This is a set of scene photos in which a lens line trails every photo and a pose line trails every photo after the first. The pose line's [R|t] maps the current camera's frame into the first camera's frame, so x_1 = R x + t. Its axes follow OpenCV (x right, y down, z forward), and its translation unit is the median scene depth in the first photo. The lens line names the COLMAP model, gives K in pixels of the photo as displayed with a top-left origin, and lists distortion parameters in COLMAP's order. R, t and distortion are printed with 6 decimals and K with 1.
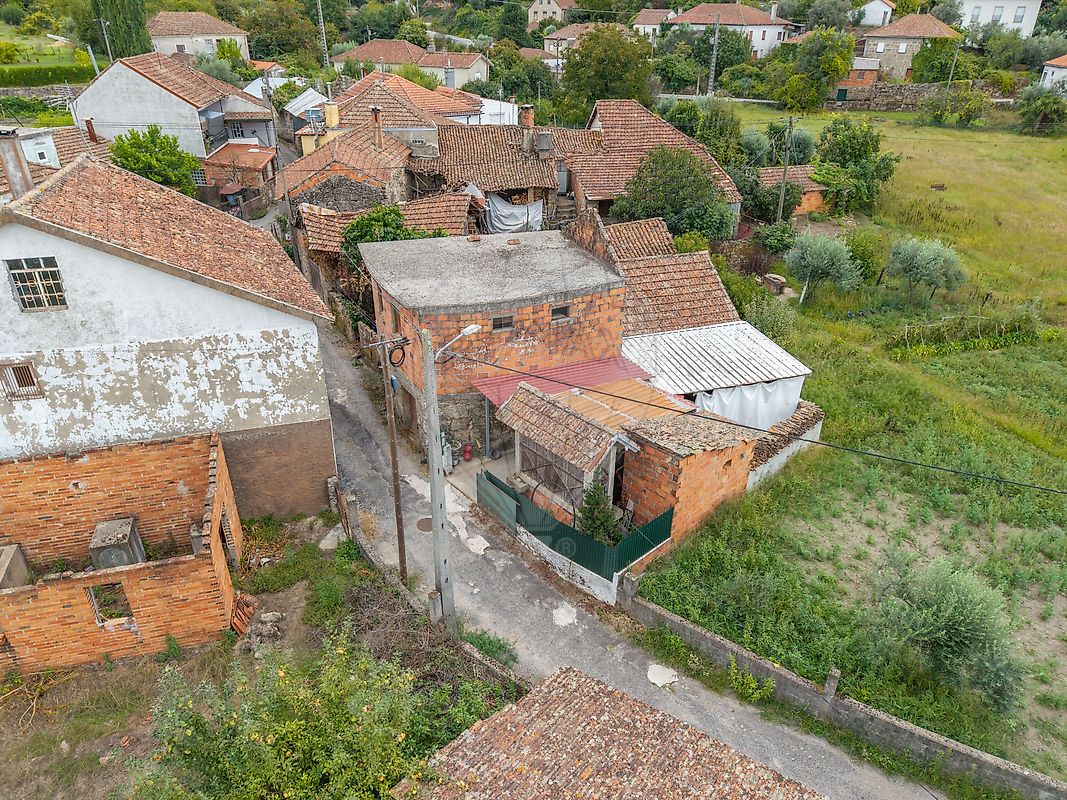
lens RADIAL K [[713.2, 0, 533.5], [0, 713.2, 400.0], [0, 0, 1]] dist [0.012652, -0.007638]
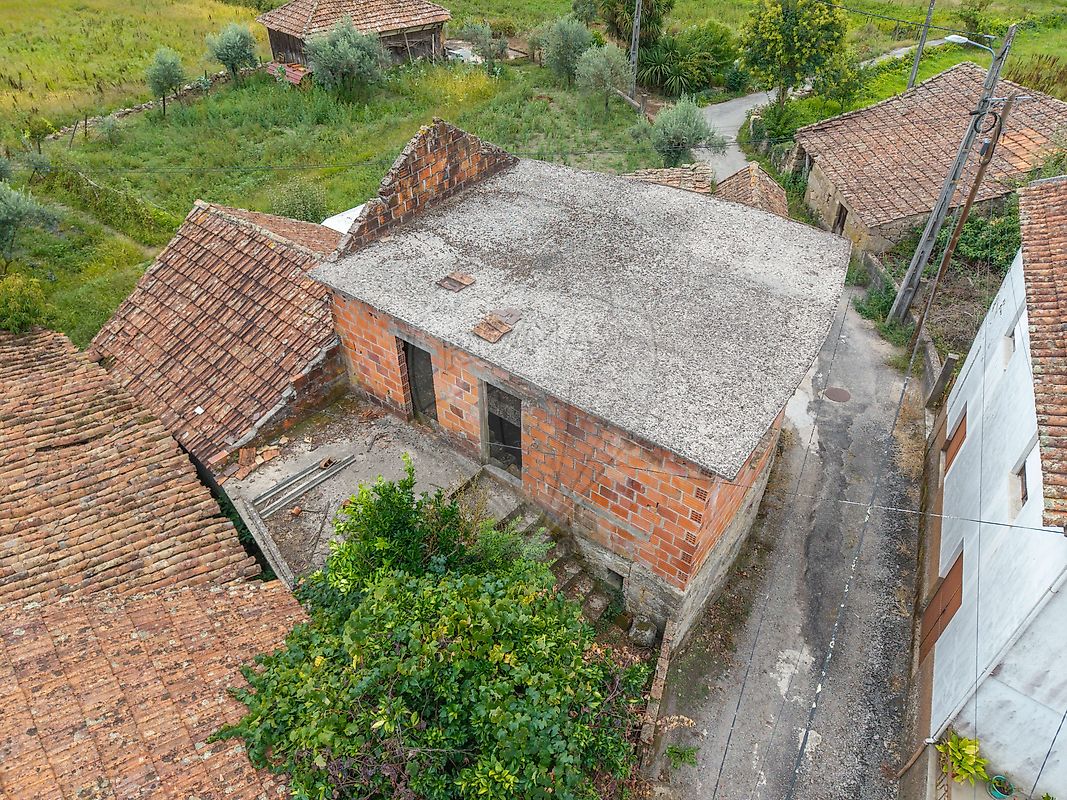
lens RADIAL K [[715.2, 0, 533.5], [0, 715.2, 400.0], [0, 0, 1]] dist [0.007020, -0.001905]
pose [[-0.594629, -0.527289, 0.606945, -0.407454], [0.376716, 0.484187, 0.789714, -0.578861], [-0.710282, 0.698233, -0.089274, 1.177834]]
